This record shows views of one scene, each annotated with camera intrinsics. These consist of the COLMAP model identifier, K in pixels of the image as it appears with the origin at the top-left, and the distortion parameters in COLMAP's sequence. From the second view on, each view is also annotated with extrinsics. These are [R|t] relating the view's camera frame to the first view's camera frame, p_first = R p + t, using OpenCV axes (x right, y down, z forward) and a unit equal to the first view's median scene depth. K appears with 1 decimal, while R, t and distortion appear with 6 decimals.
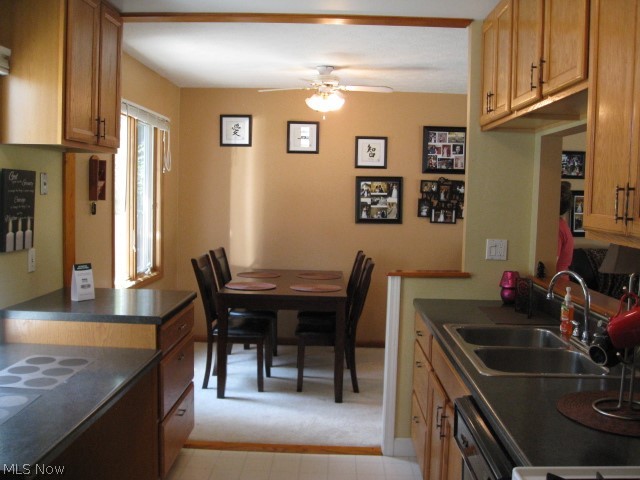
lens RADIAL K [[661.6, 0, 320.0], [0, 661.6, 237.5], [0, 0, 1]] dist [-0.100994, 0.000000]
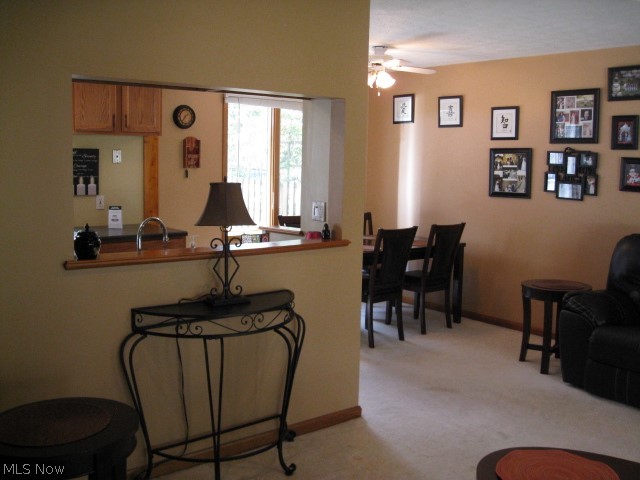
lens RADIAL K [[661.6, 0, 320.2], [0, 661.6, 241.0], [0, 0, 1]] dist [-0.100994, 0.000000]
pose [[0.654090, 0.081289, -0.752036, 0.632114], [-0.057010, 0.996679, 0.058148, 0.001926], [0.754265, 0.004840, 0.656552, 0.172610]]
